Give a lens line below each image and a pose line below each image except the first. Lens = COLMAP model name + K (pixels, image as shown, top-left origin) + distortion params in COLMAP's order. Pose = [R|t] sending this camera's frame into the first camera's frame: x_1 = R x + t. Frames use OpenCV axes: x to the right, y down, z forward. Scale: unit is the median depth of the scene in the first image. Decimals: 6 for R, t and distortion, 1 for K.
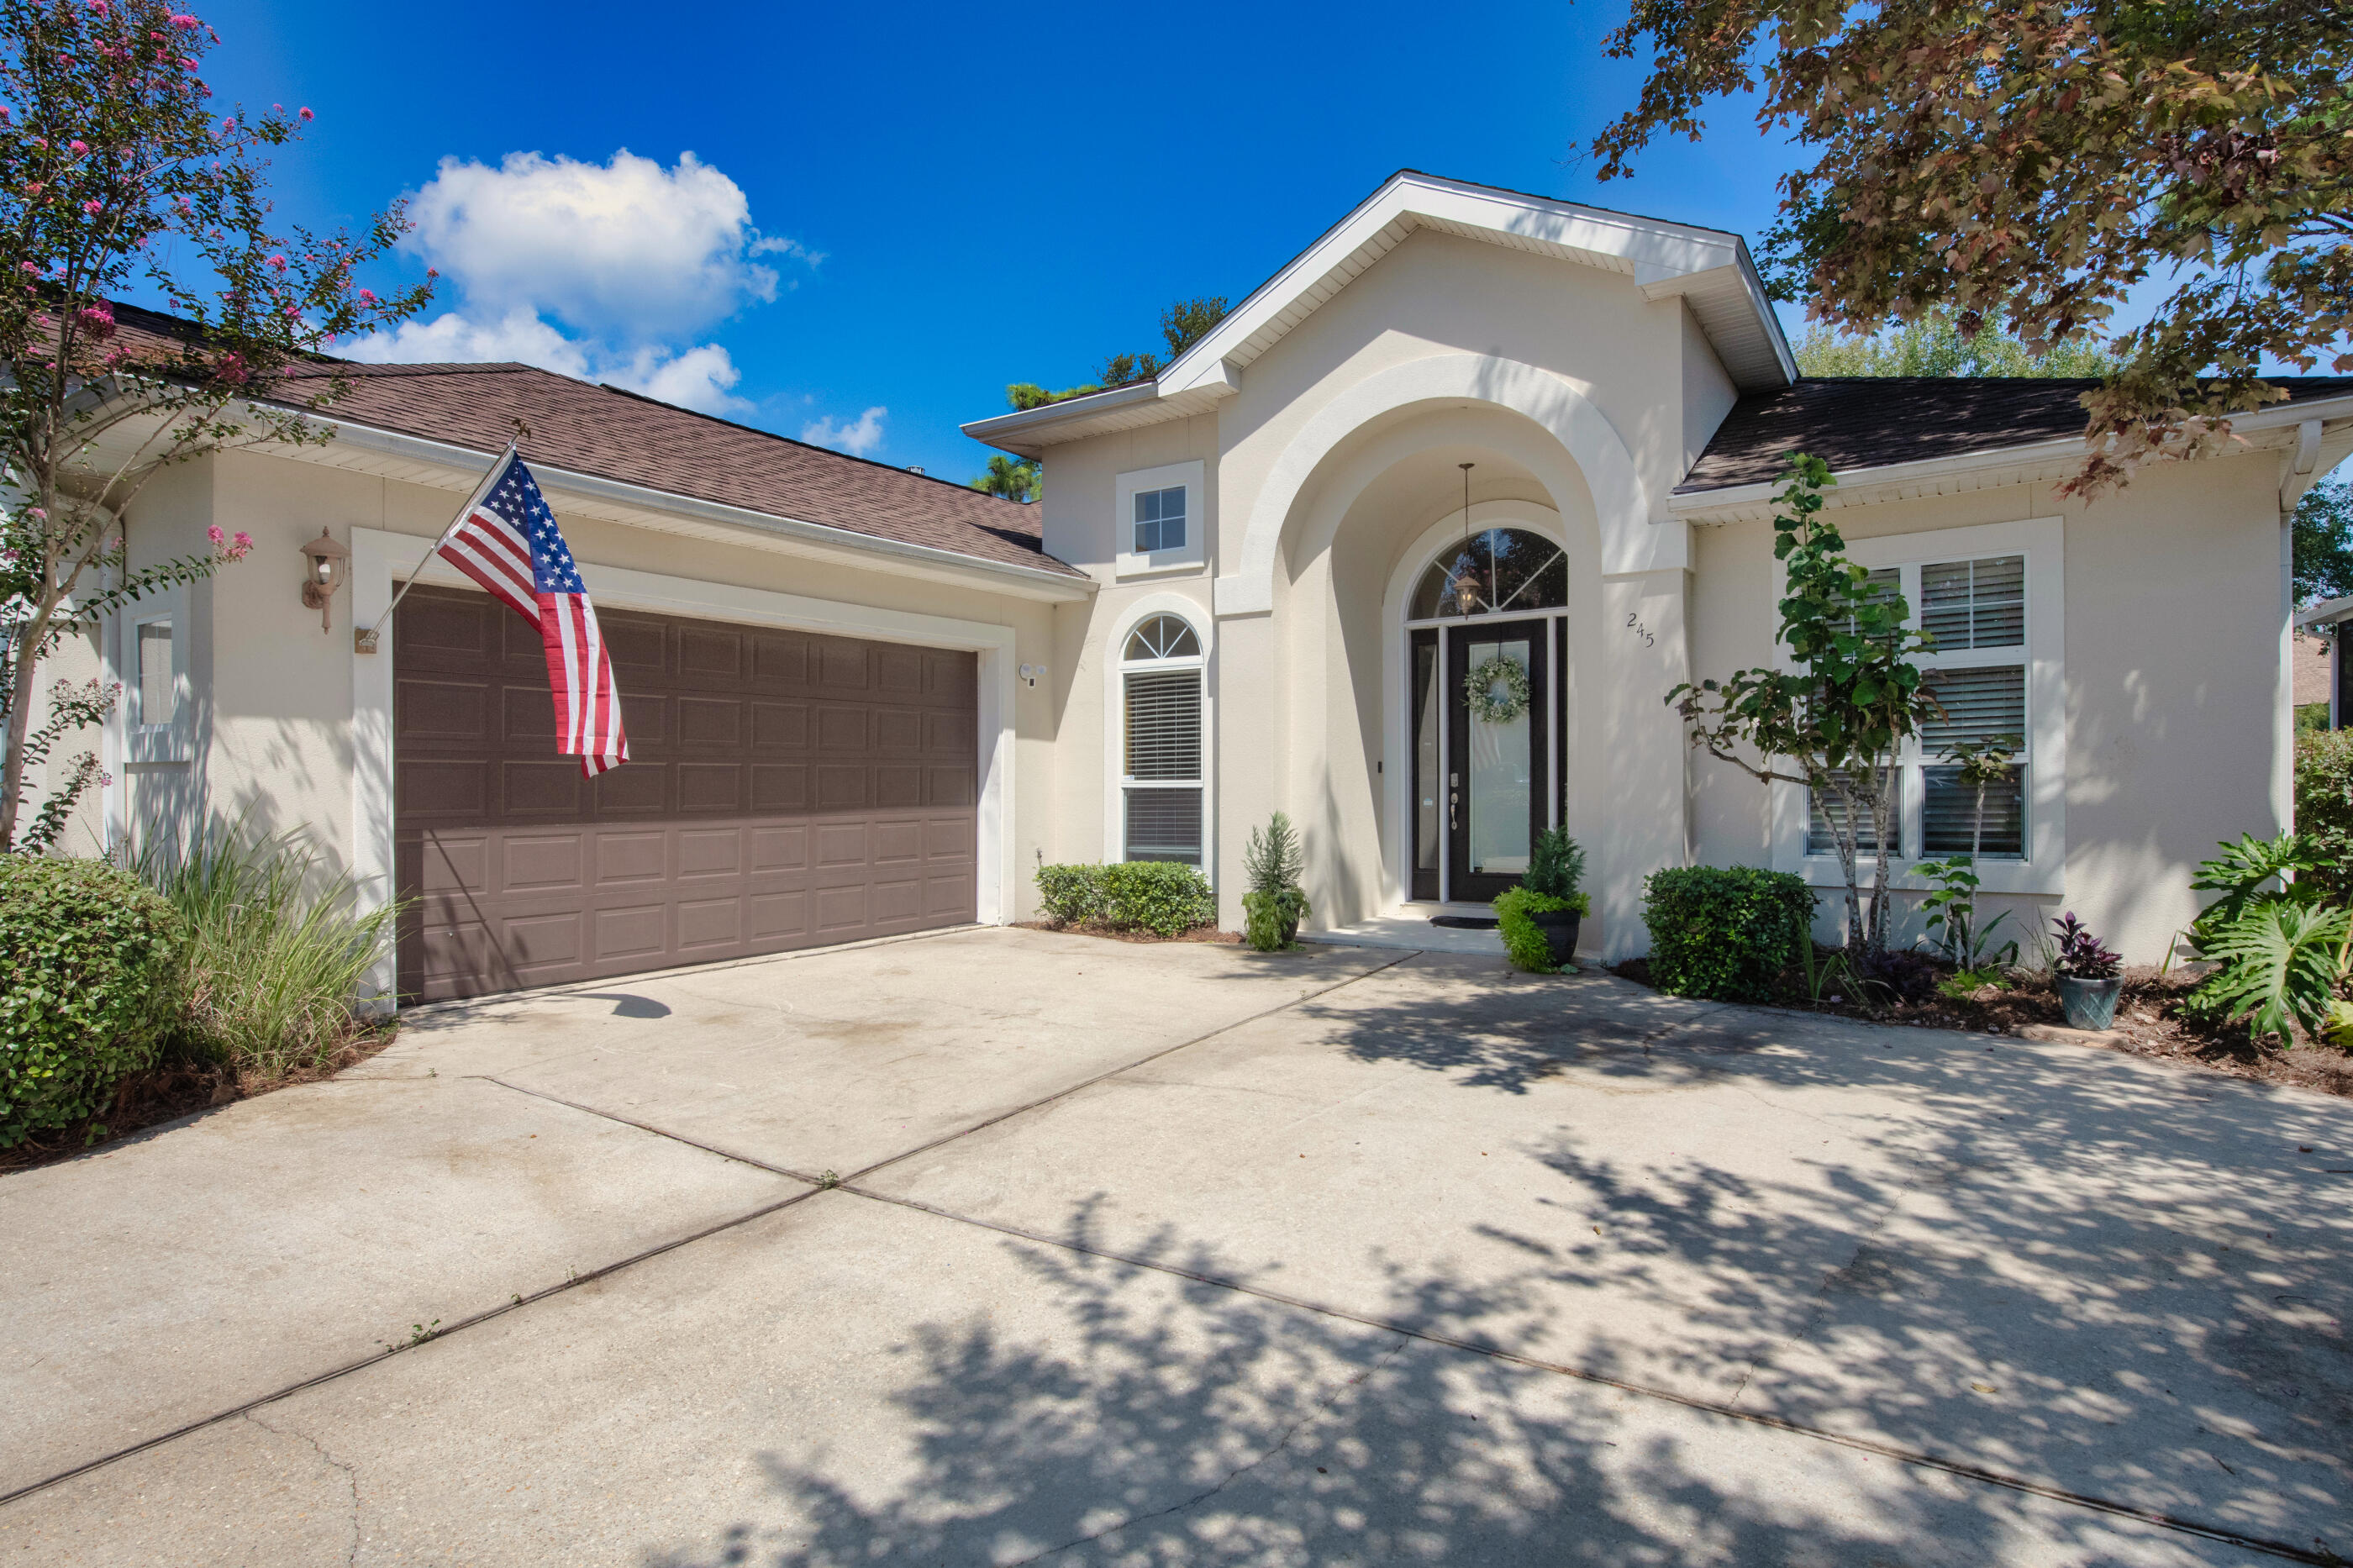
lens RADIAL K [[1226.0, 0, 1175.8], [0, 1226.0, 720.2], [0, 0, 1]] dist [-0.097584, 0.000237]
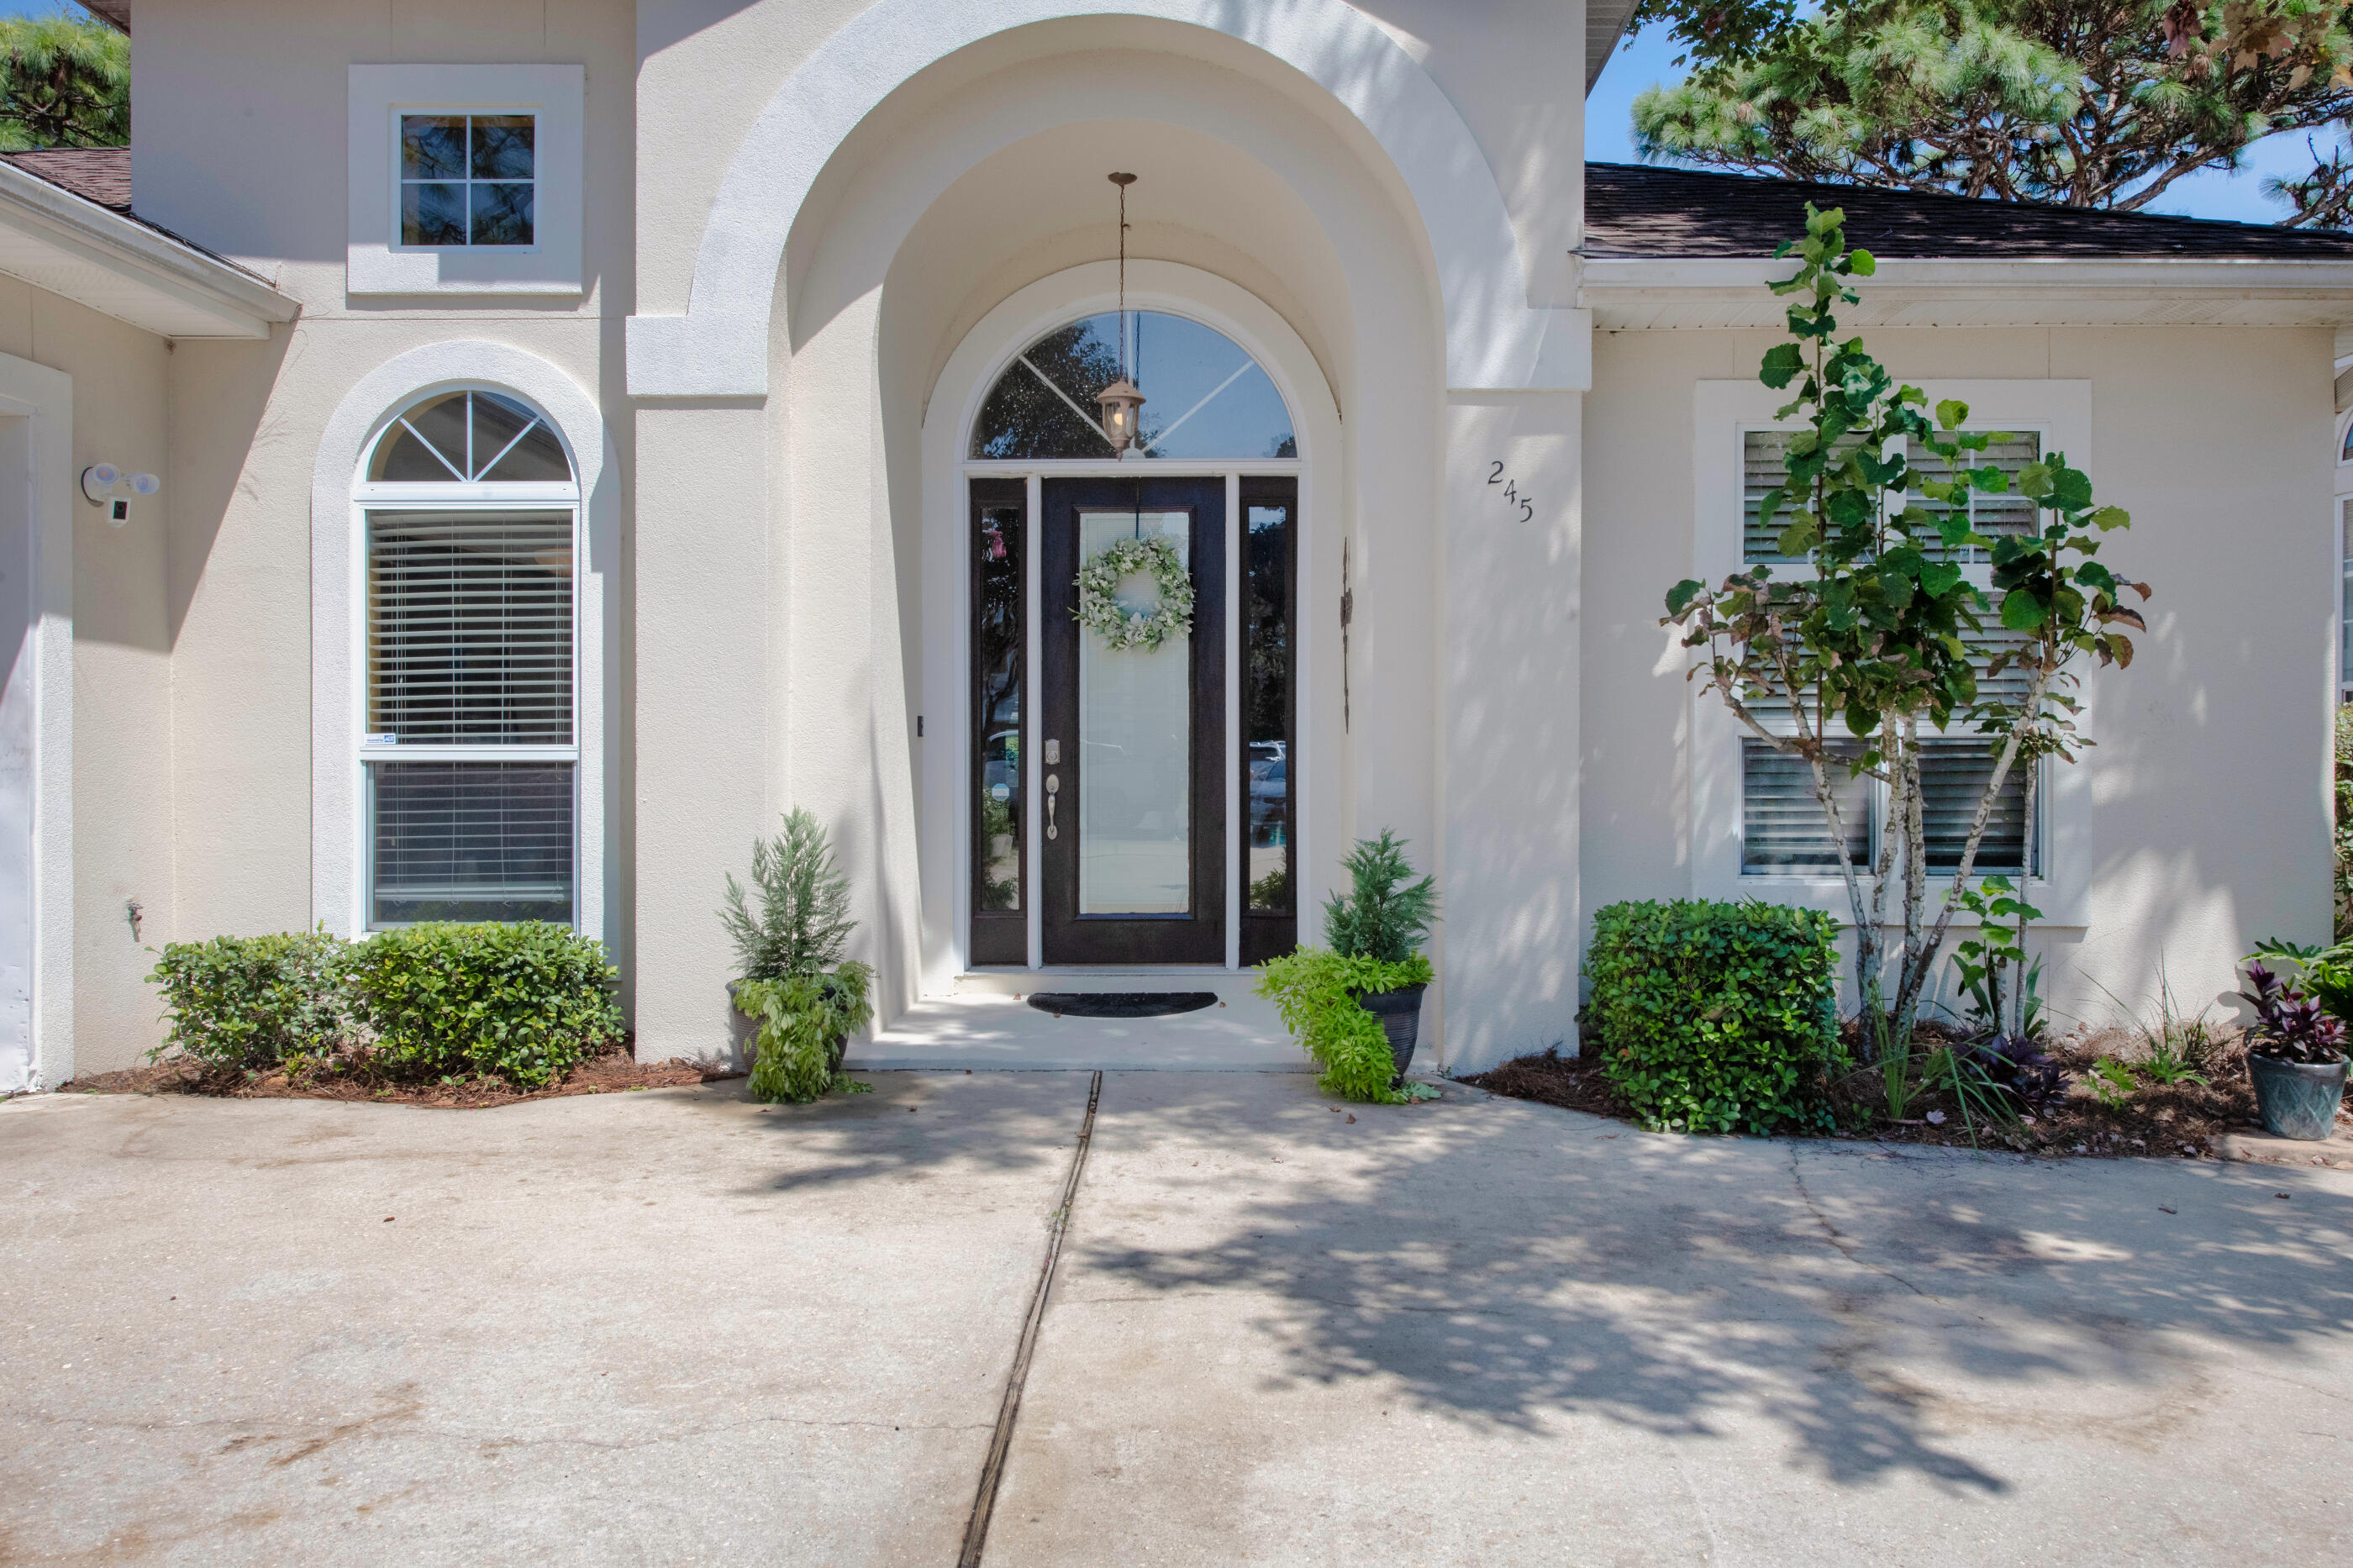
lens RADIAL K [[1517.7, 0, 1176.5], [0, 1517.7, 784.0], [0, 0, 1]] dist [-0.018605, -0.000323]
pose [[0.815431, -0.000649, 0.578854, -0.132867], [-0.035880, 0.998020, 0.051663, 0.026160], [-0.577742, -0.062897, 0.813793, 0.396905]]
